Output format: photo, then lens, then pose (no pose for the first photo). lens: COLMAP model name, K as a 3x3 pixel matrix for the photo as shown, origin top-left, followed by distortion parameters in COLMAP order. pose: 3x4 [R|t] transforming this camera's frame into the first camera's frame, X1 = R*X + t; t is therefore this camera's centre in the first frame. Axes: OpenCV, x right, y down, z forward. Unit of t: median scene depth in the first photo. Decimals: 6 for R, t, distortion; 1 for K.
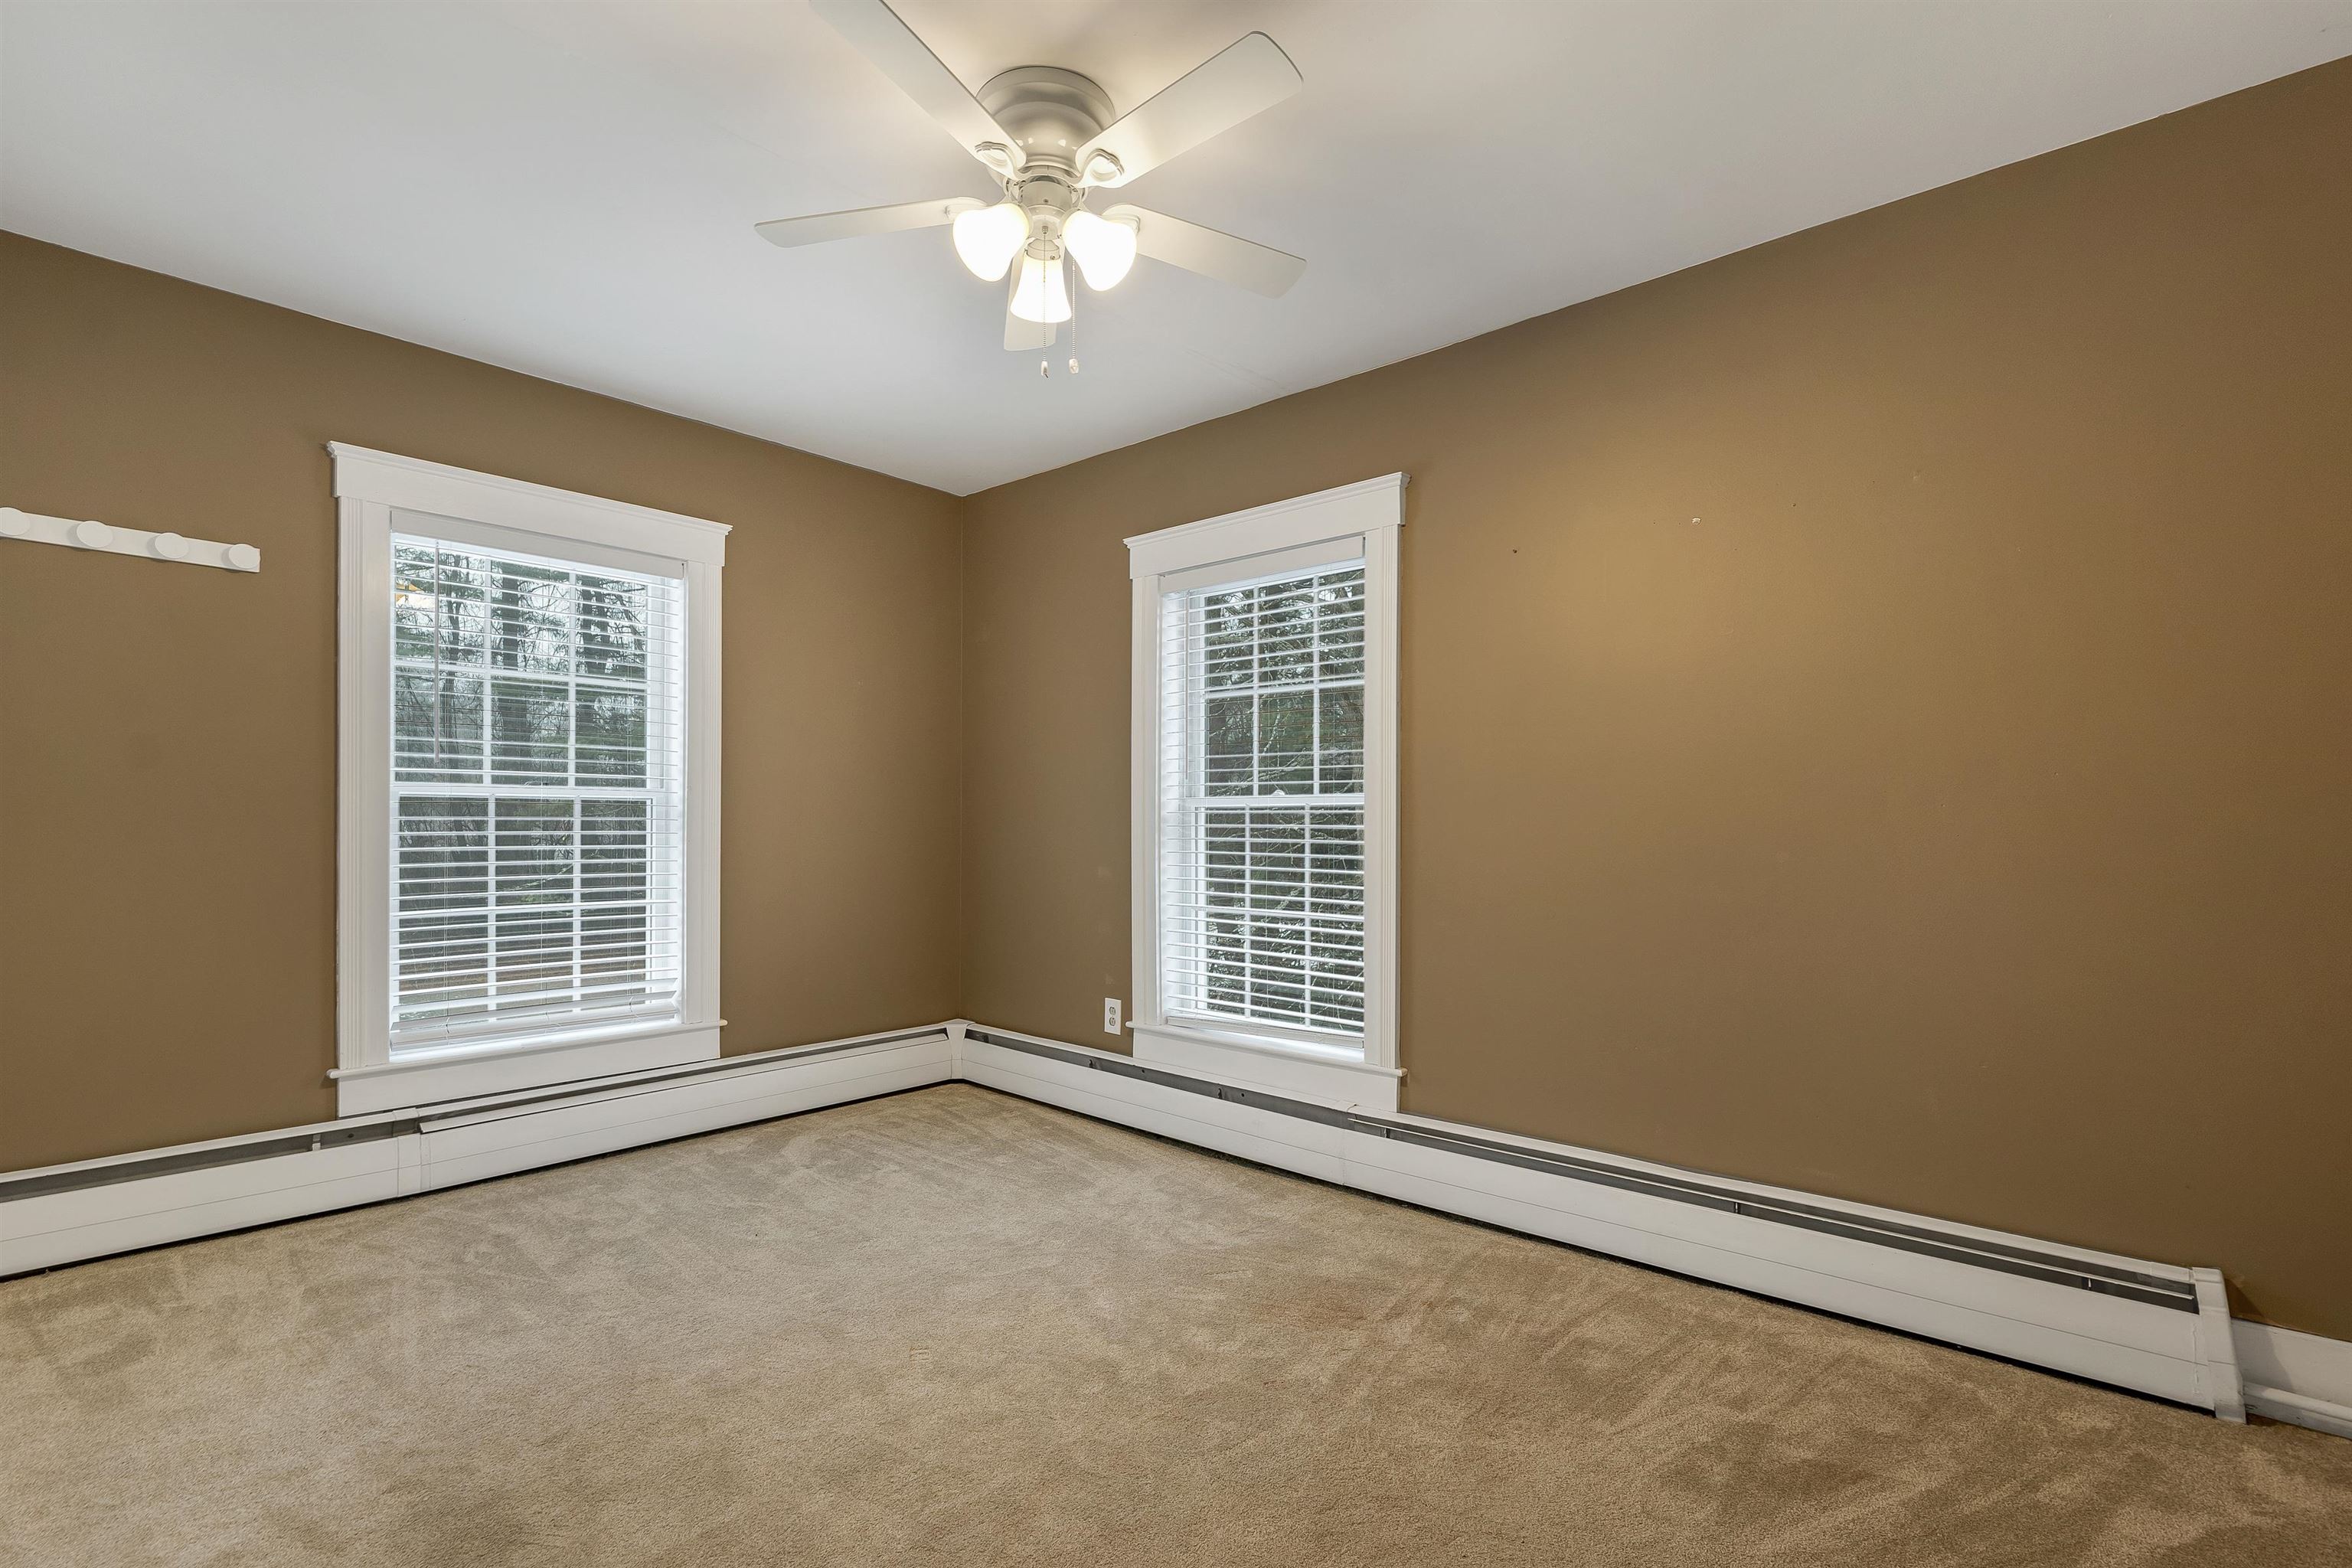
lens RADIAL K [[1087.4, 0, 1179.1], [0, 1087.4, 828.1], [0, 0, 1]] dist [0.001014, 0.000075]
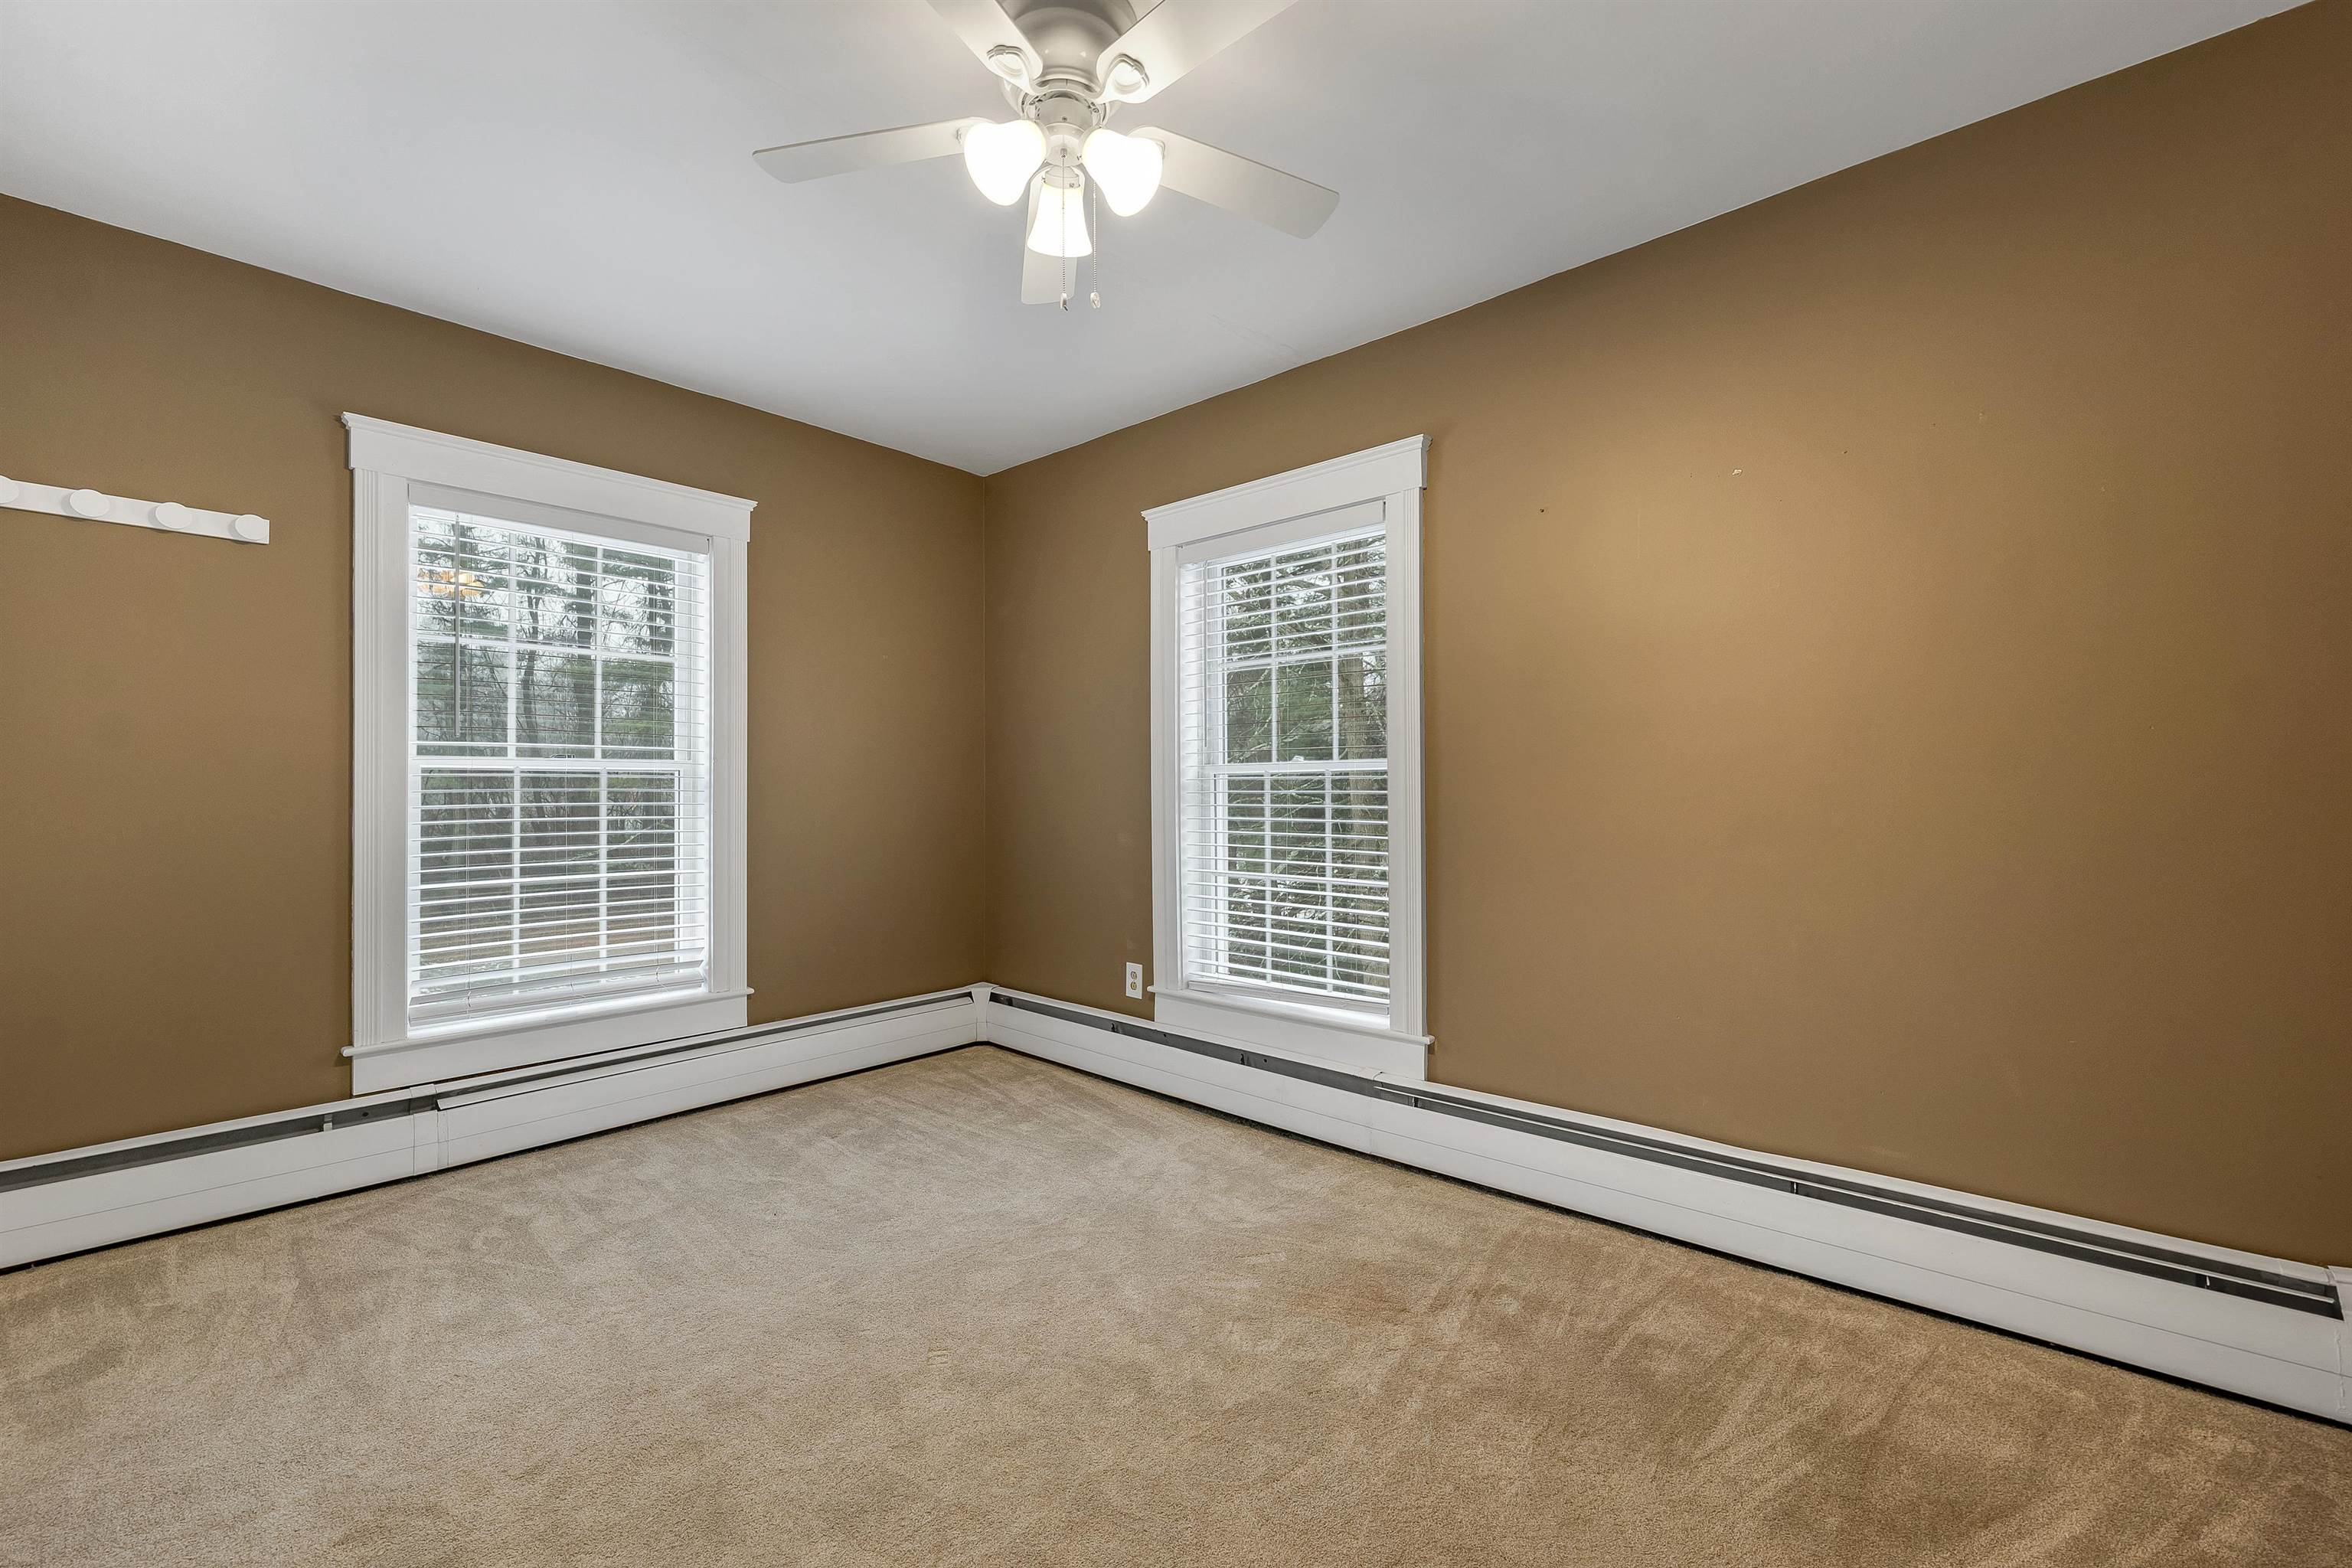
lens RADIAL K [[968.0, 0, 1186.2], [0, 968.0, 782.1], [0, 0, 1]] dist [-0.001369, 0.000183]
pose [[0.999960, -0.008669, 0.002100, -0.017046], [0.008696, 0.999877, -0.013019, -0.000388], [-0.001987, 0.013036, 0.999913, 0.124674]]
